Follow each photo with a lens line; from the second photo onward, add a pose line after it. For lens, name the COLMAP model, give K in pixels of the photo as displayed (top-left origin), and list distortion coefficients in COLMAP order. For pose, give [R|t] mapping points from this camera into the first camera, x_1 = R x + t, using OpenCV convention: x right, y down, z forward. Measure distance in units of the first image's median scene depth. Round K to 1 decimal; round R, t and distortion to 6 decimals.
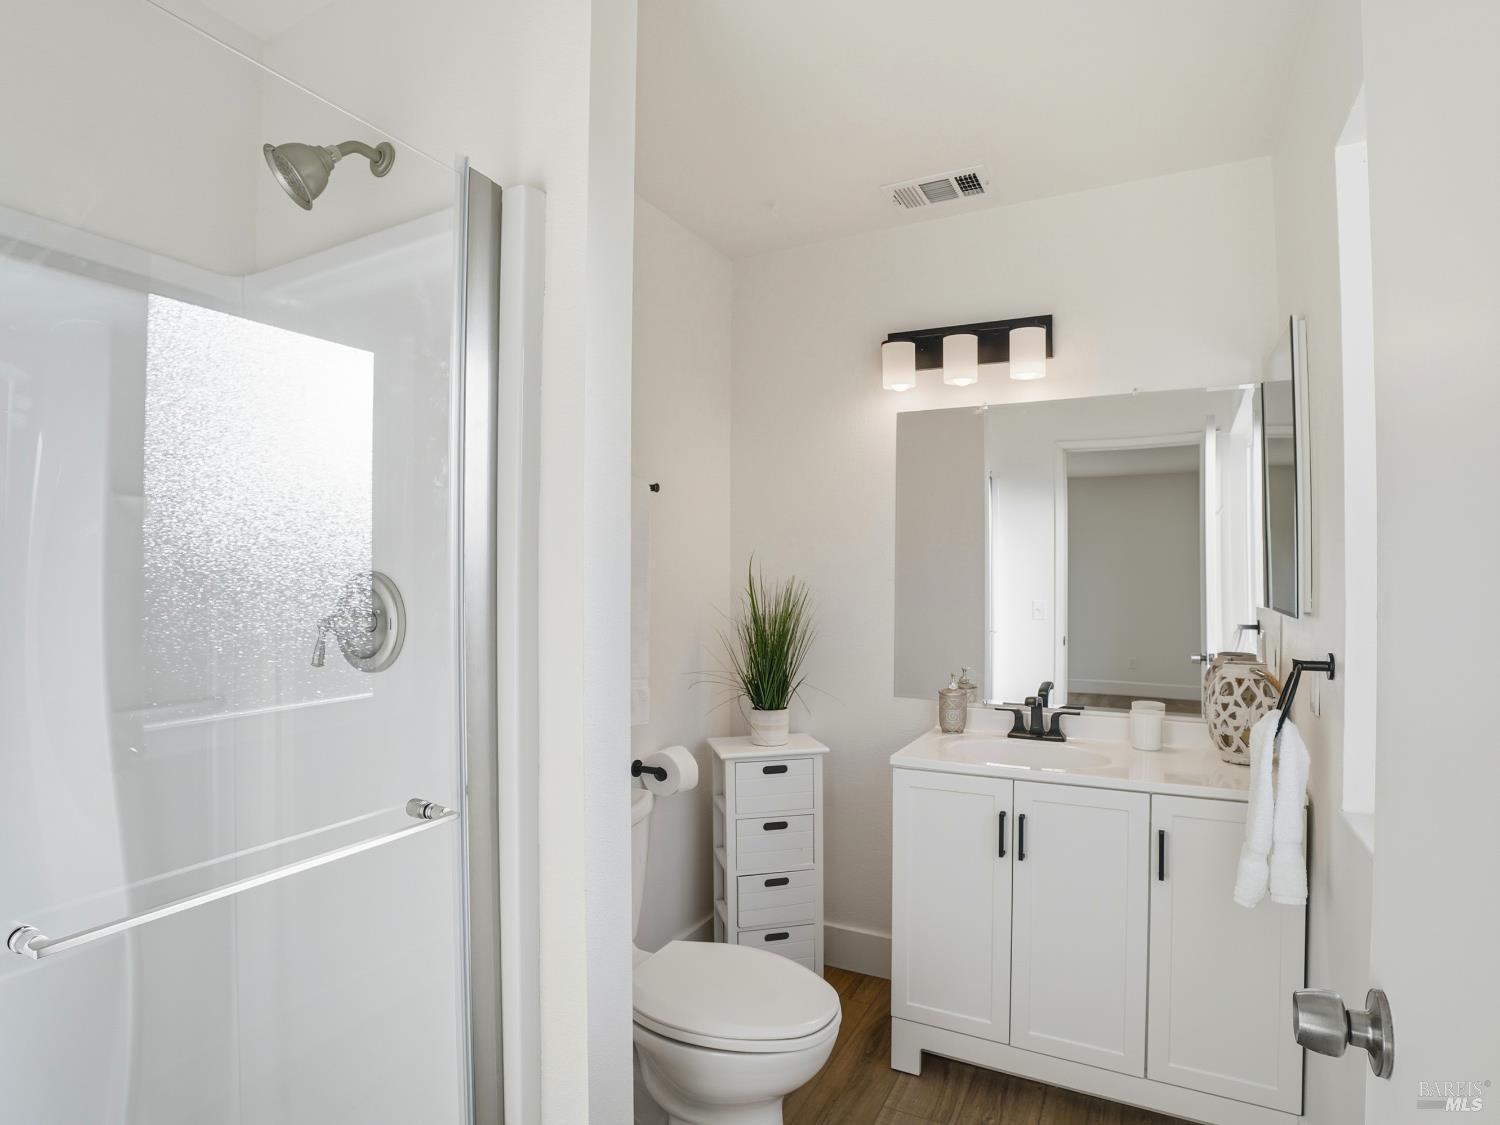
lens RADIAL K [[794.1, 0, 768.6], [0, 794.1, 560.7], [0, 0, 1]] dist [-0.060969, 0.017302]
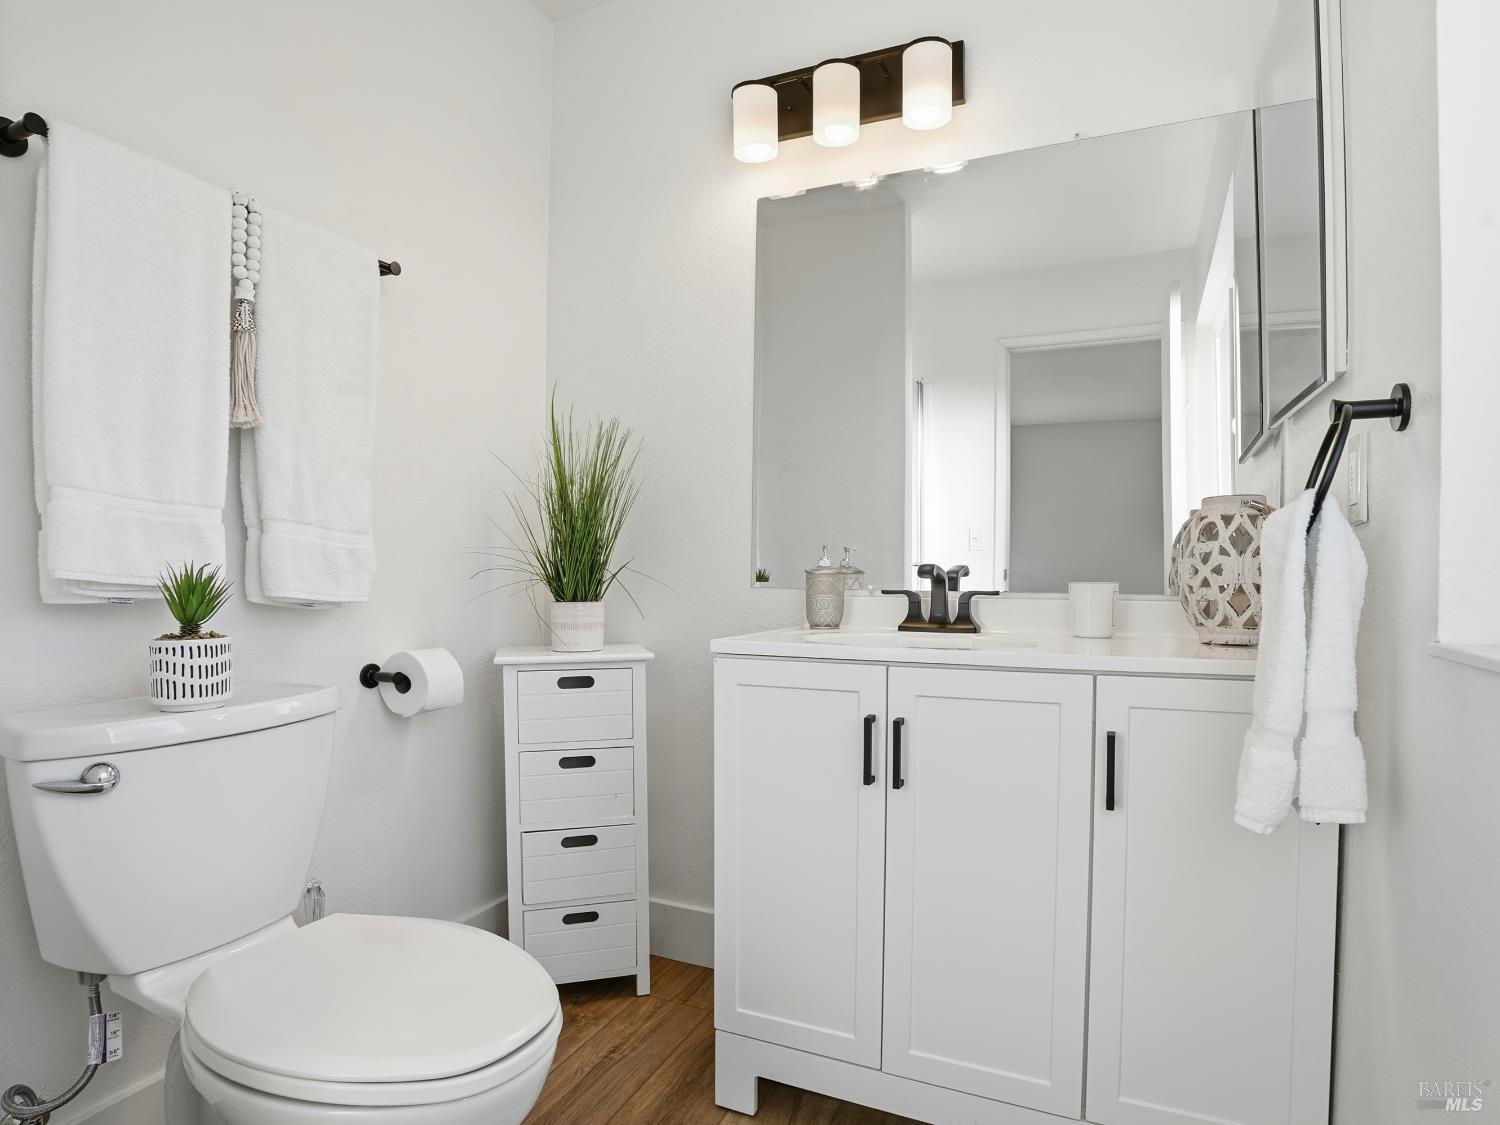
lens RADIAL K [[800.2, 0, 770.6], [0, 800.2, 575.6], [0, 0, 1]] dist [-0.091667, 0.051043]
pose [[0.998855, 0.004036, 0.047674, 0.158012], [-0.004729, 0.999885, 0.014441, 0.167977], [-0.047610, -0.014650, 0.998759, 0.301441]]
